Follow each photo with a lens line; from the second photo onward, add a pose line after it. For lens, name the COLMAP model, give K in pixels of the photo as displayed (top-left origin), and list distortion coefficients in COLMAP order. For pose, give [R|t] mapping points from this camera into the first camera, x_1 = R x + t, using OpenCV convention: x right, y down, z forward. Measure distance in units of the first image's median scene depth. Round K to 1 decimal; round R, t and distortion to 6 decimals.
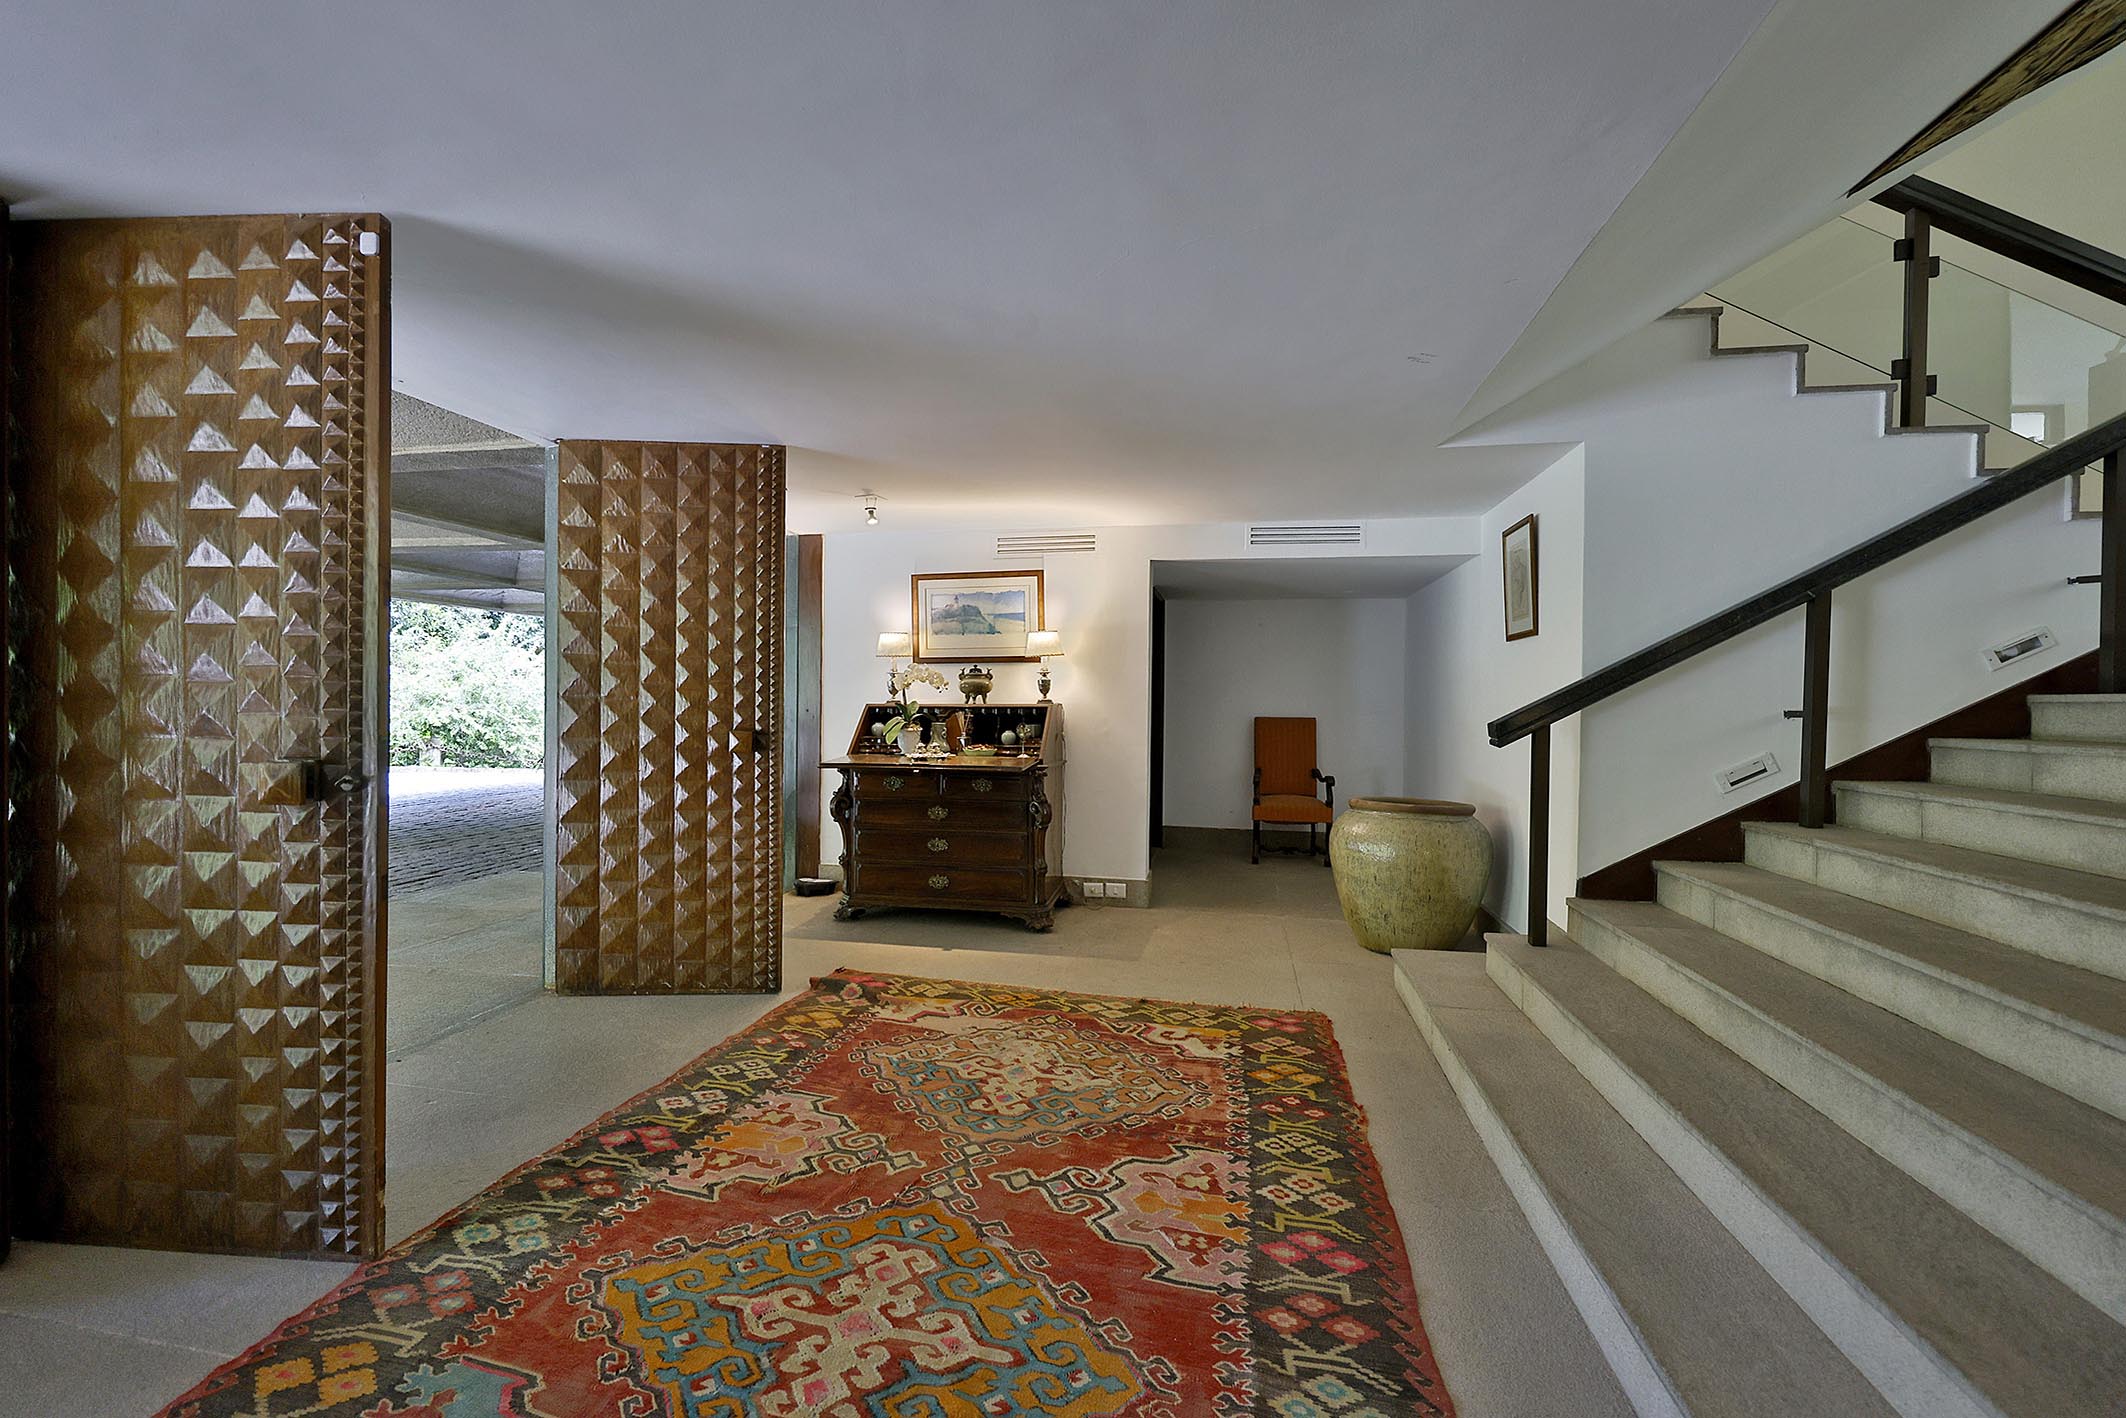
lens RADIAL K [[904.7, 0, 1064.4], [0, 904.7, 698.4], [0, 0, 1]] dist [-0.002709, 0.000373]
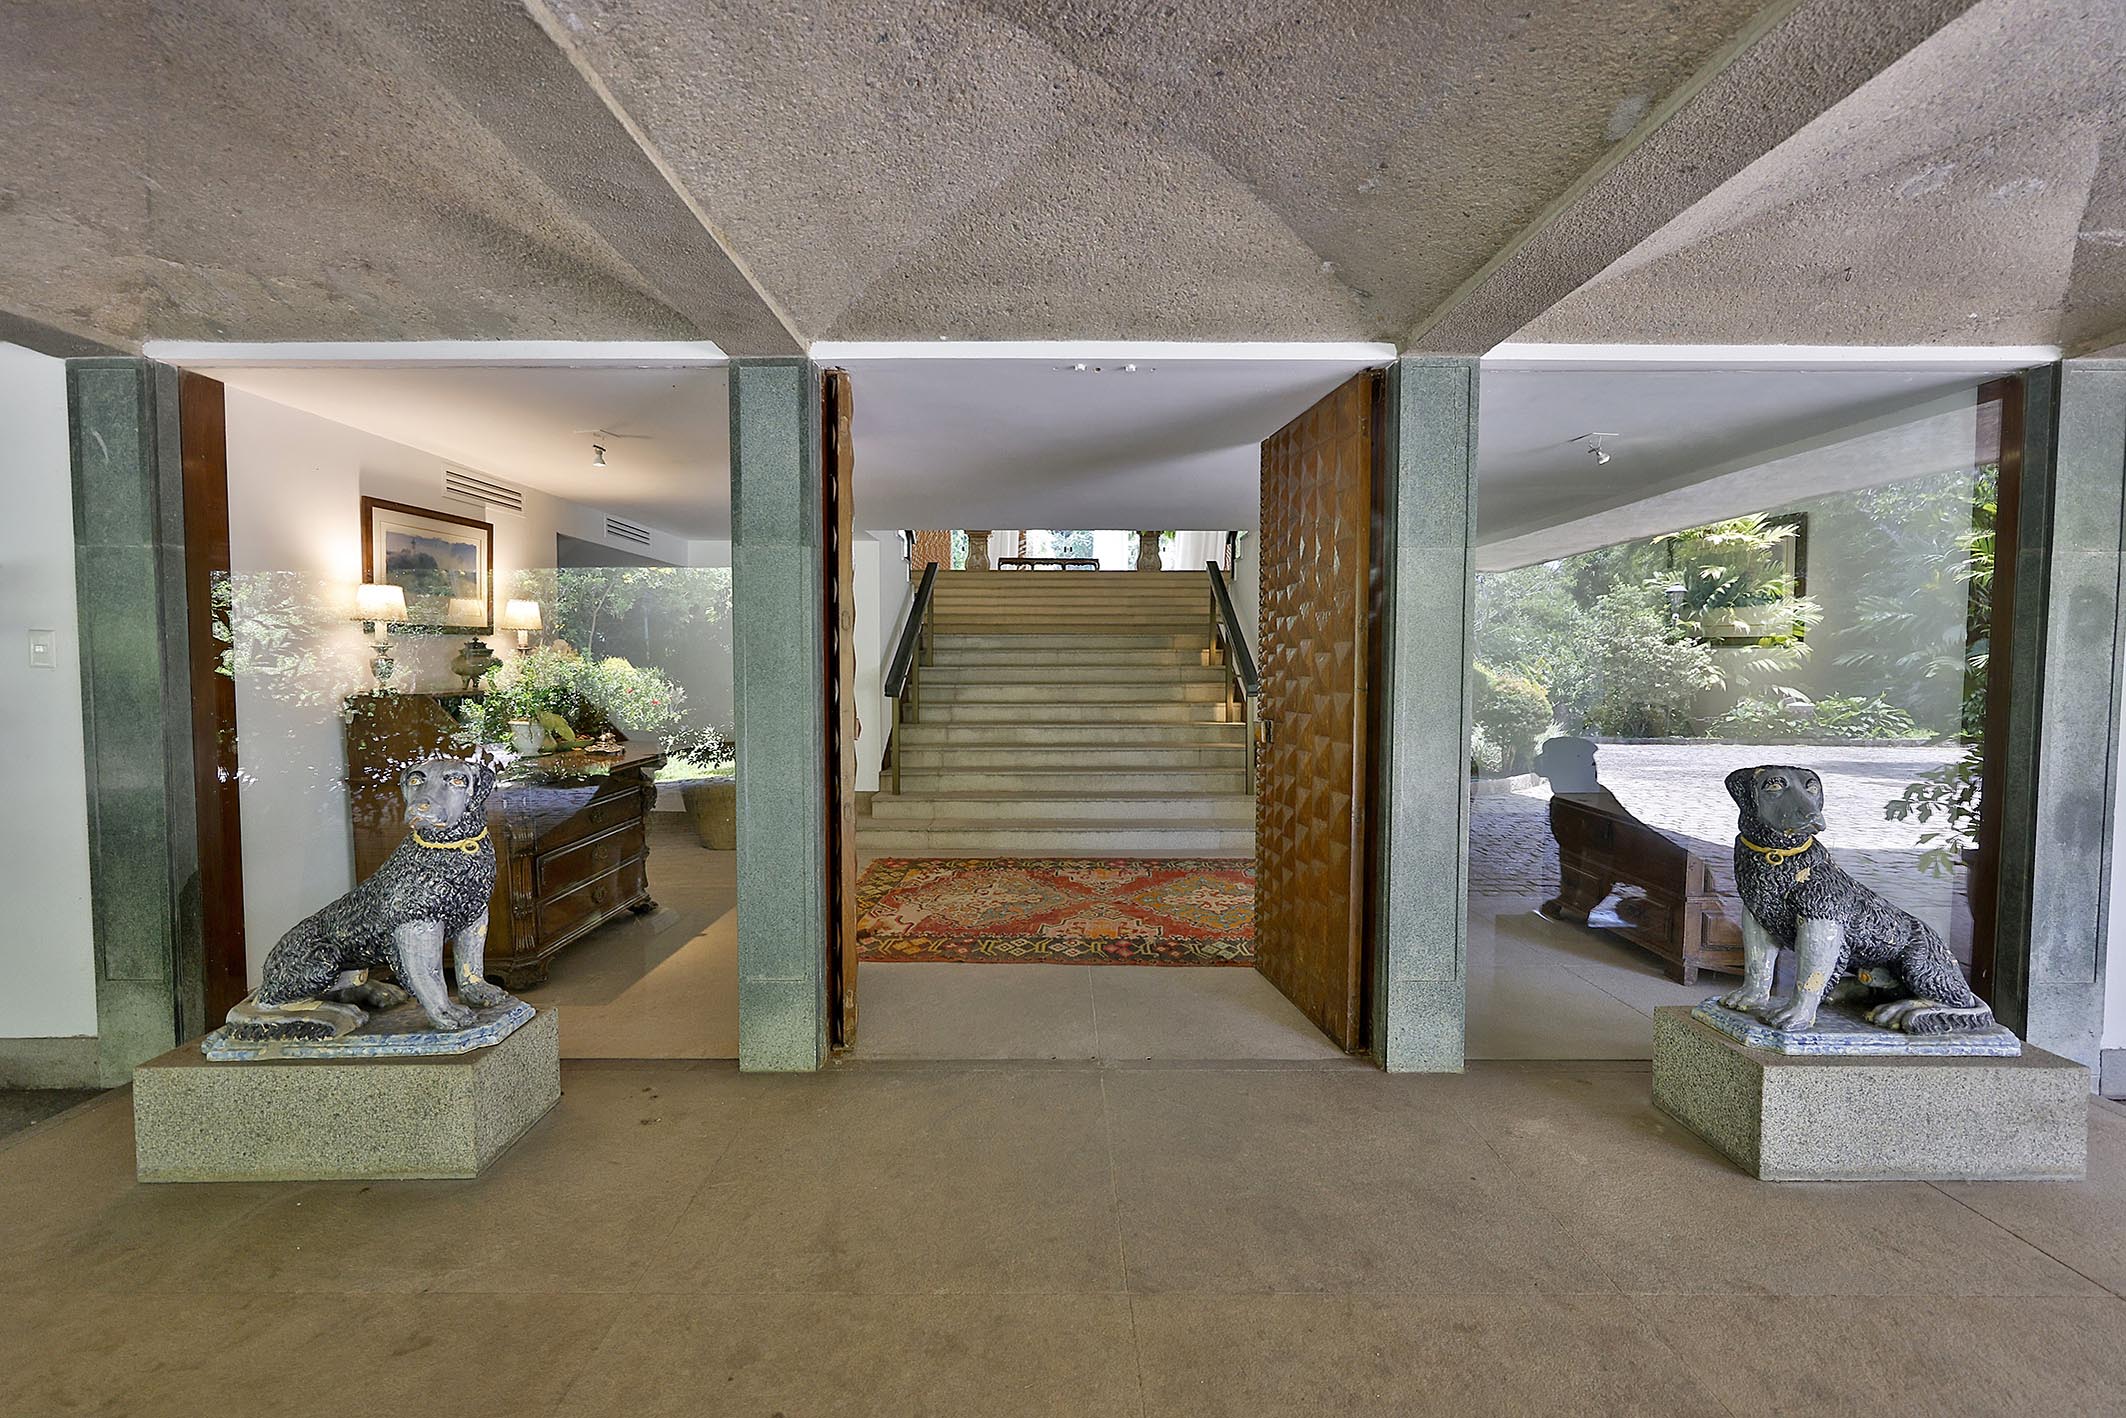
lens RADIAL K [[904.7, 0, 1063.3], [0, 904.7, 701.6], [0, 0, 1]] dist [-0.002709, 0.000373]
pose [[-0.189676, -0.059903, 0.980018, -1.840308], [-0.000329, 0.998141, 0.060948, -0.058468], [-0.981847, 0.011238, -0.189343, 1.270168]]
